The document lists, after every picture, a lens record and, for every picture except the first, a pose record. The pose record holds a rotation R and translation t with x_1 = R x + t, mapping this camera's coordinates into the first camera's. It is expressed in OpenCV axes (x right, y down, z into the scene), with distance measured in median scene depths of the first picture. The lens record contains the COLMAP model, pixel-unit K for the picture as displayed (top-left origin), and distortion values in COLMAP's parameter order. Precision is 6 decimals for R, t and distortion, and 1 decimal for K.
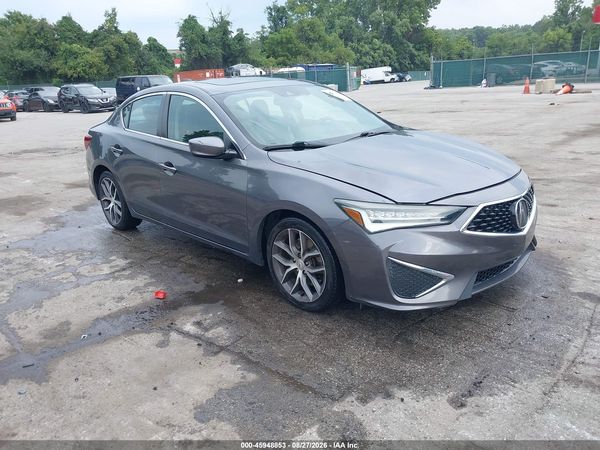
lens RADIAL K [[476.4, 0, 298.4], [0, 476.4, 227.6], [0, 0, 1]] dist [-0.003073, 0.006559]
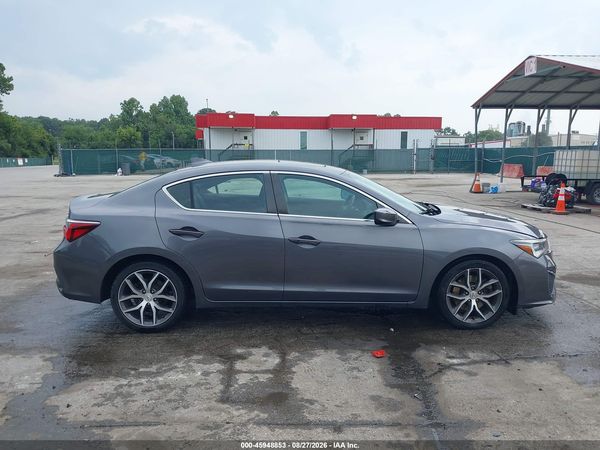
lens RADIAL K [[476.4, 0, 298.4], [0, 476.4, 227.6], [0, 0, 1]] dist [-0.003073, 0.006559]
pose [[0.674446, -0.057617, 0.736072, -0.125990], [0.188625, 0.977313, -0.096332, -0.007100], [-0.713823, 0.203812, 0.670013, 0.038119]]
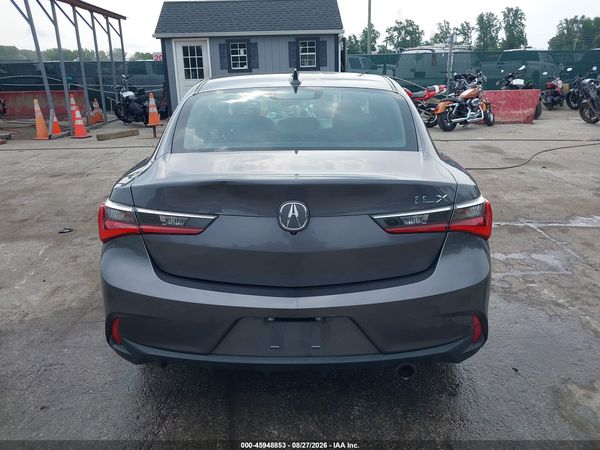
lens RADIAL K [[476.4, 0, 298.4], [0, 476.4, 227.6], [0, 0, 1]] dist [-0.003073, 0.006559]
pose [[-0.709797, -0.155536, 0.687020, -0.099728], [0.264974, 0.844728, 0.464999, -0.064080], [-0.652669, 0.512097, -0.558372, 0.216680]]
